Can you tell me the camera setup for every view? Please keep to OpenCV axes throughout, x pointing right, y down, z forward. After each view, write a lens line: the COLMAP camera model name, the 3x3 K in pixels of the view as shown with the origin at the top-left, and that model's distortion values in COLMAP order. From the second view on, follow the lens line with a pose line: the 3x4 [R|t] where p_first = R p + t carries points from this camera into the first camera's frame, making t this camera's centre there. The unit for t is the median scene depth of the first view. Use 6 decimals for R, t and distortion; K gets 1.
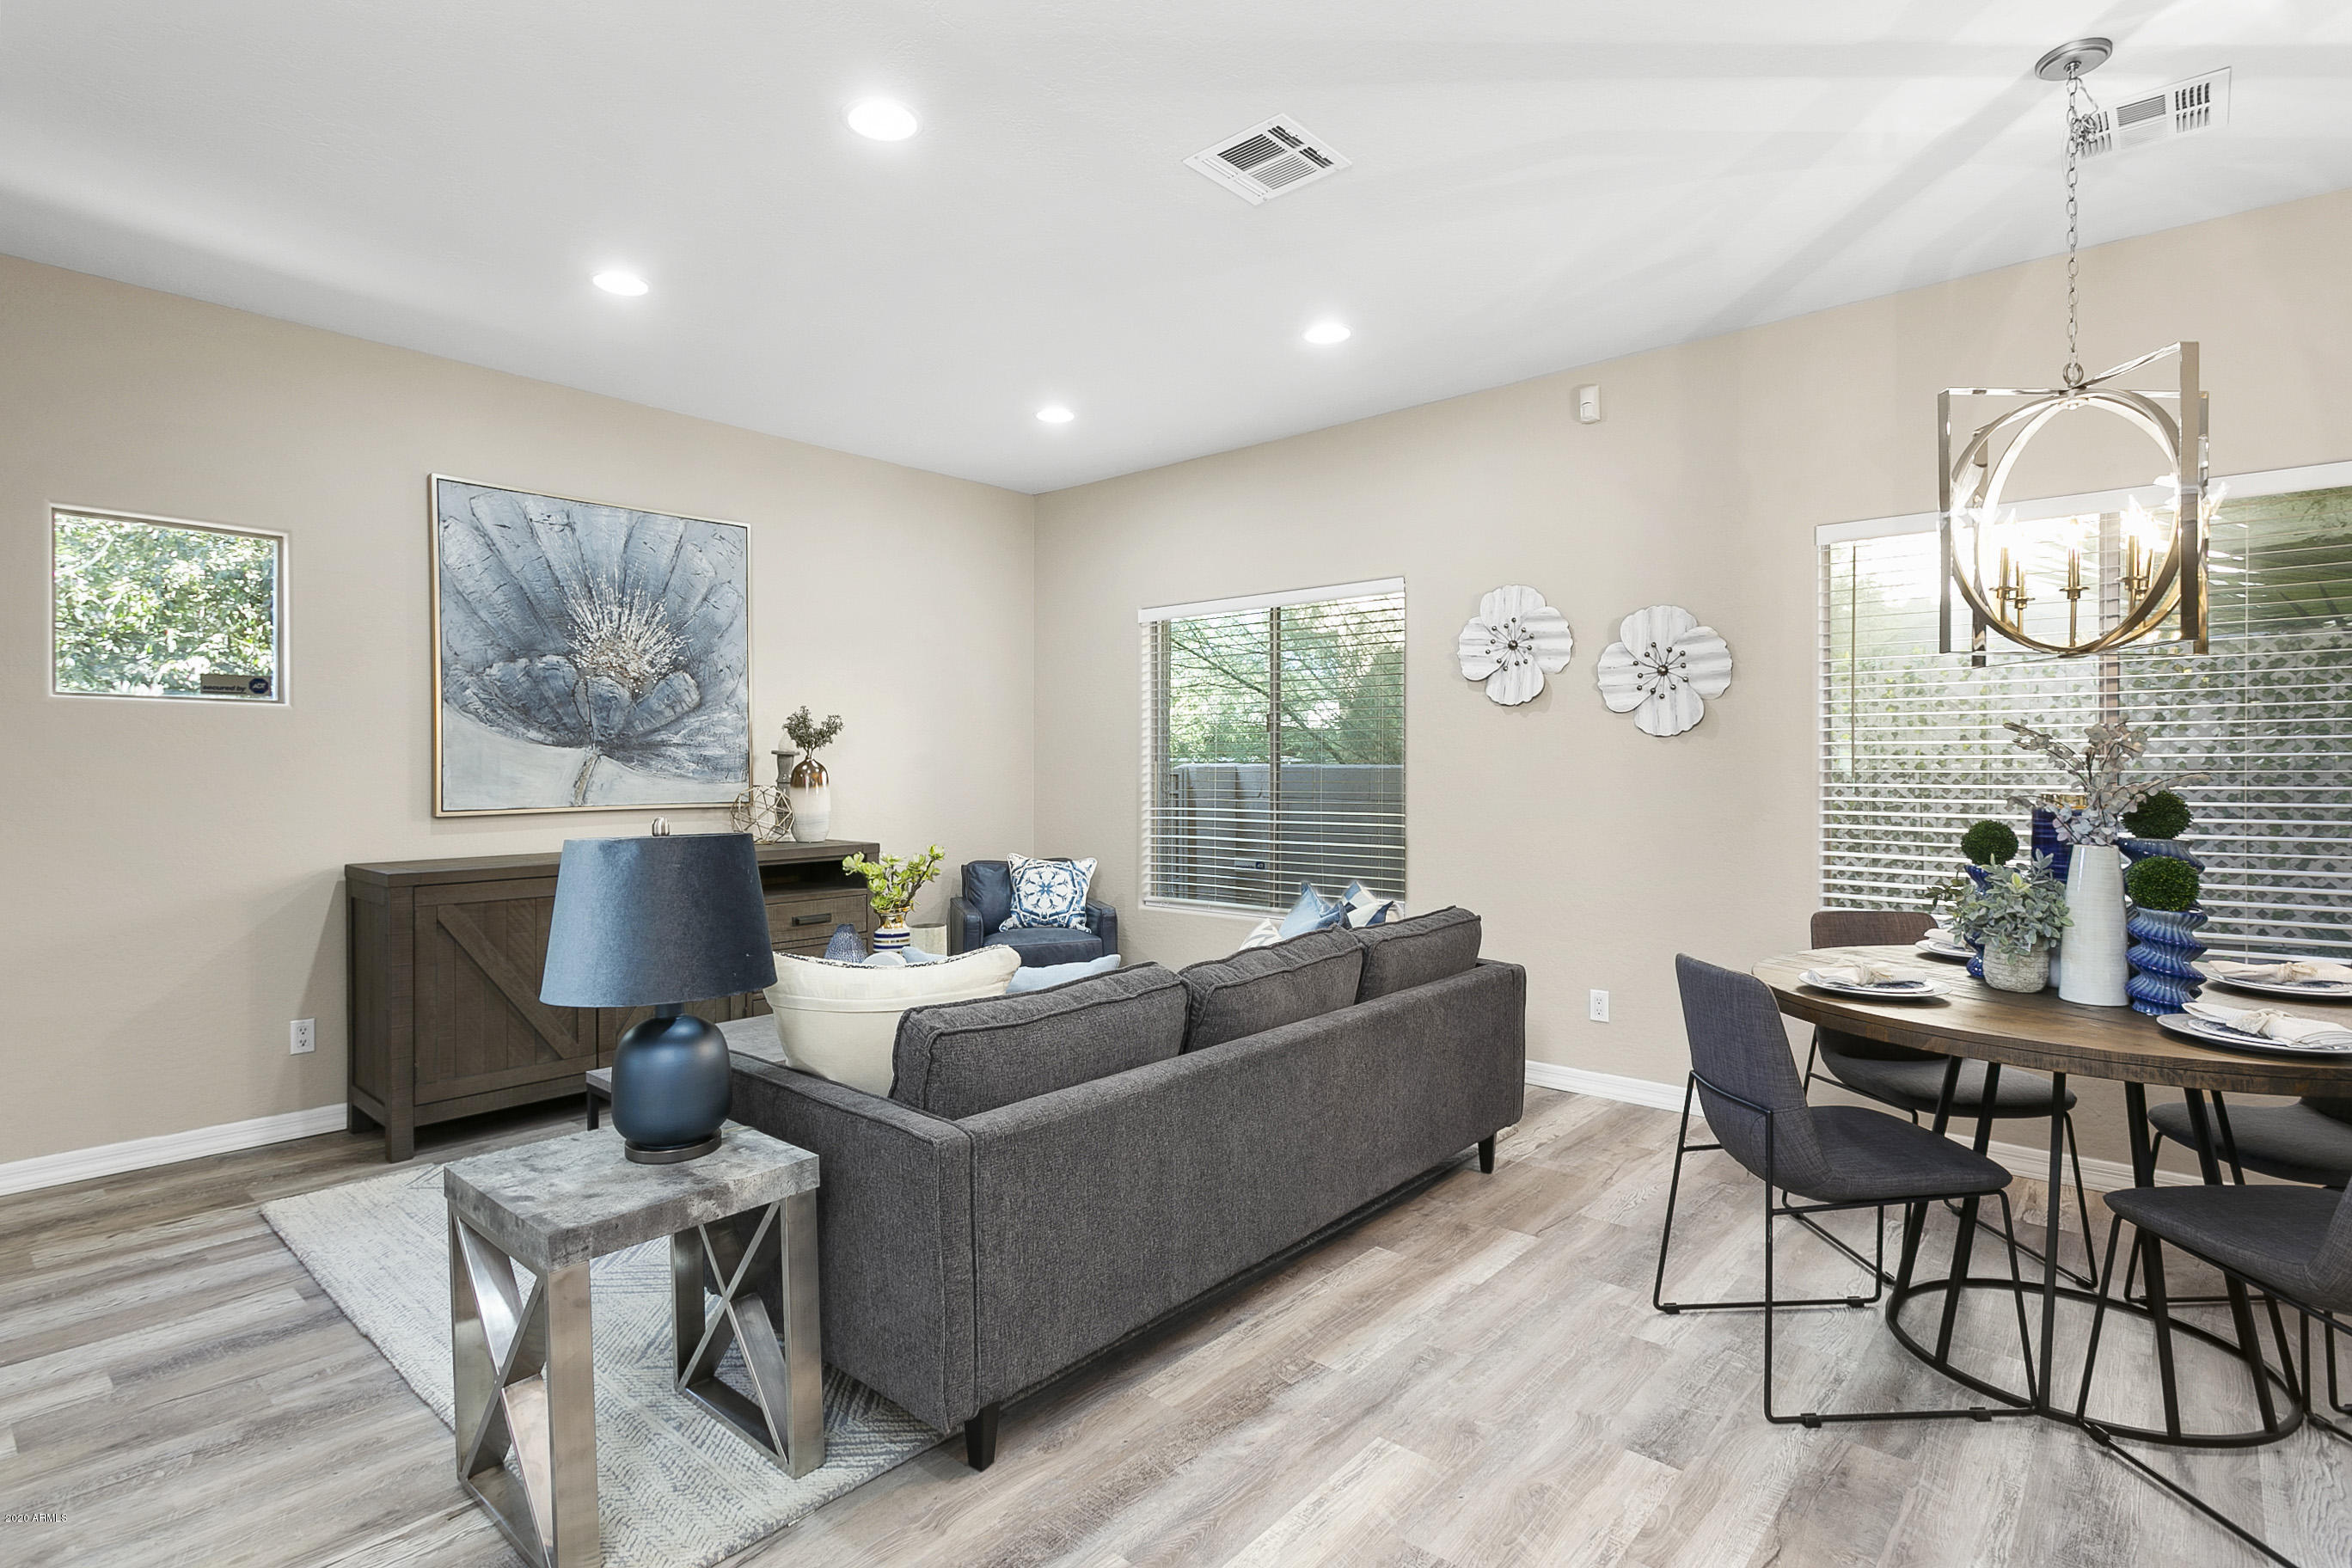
lens RADIAL K [[1188.6, 0, 1176.9], [0, 1188.6, 772.5], [0, 0, 1]] dist [0.002821, 0.000643]
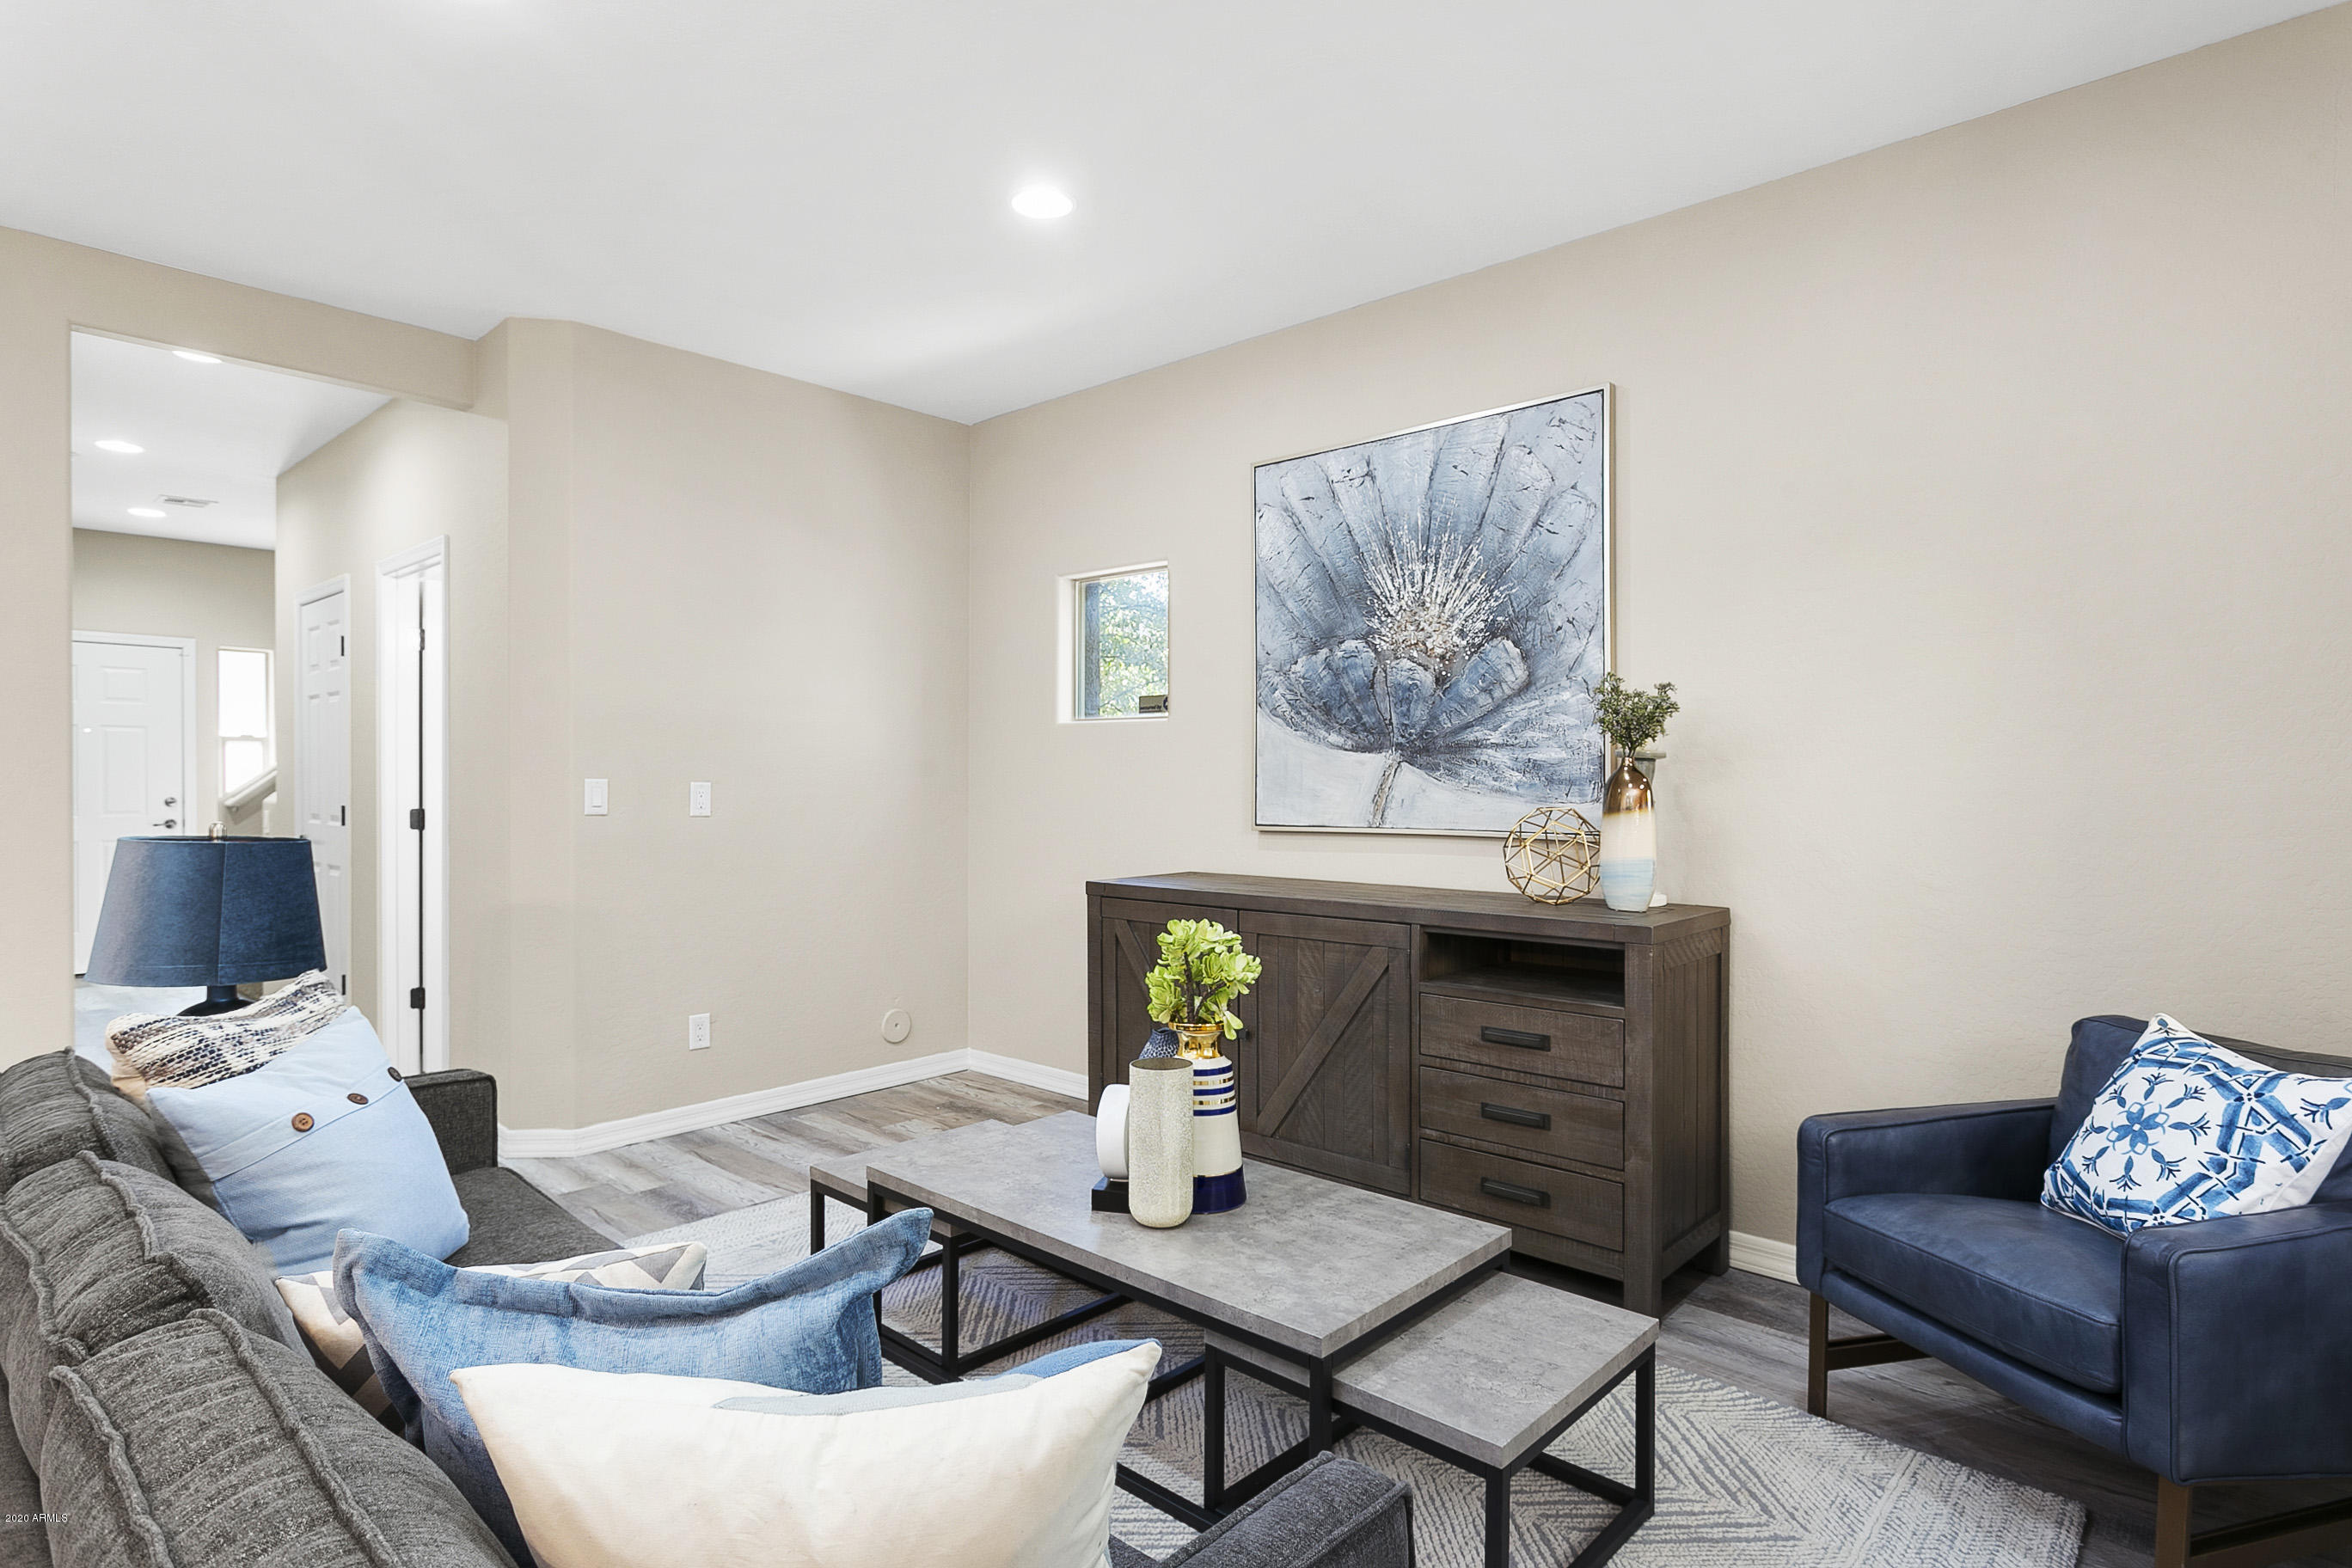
lens RADIAL K [[1253.4, 0, 1173.4], [0, 1253.4, 782.8], [0, 0, 1]] dist [-0.001402, -0.000005]
pose [[-0.042179, 0.008374, -0.999075, 0.333728], [-0.005108, 0.999950, 0.008597, -0.007401], [0.999097, 0.005466, -0.042134, 0.897845]]
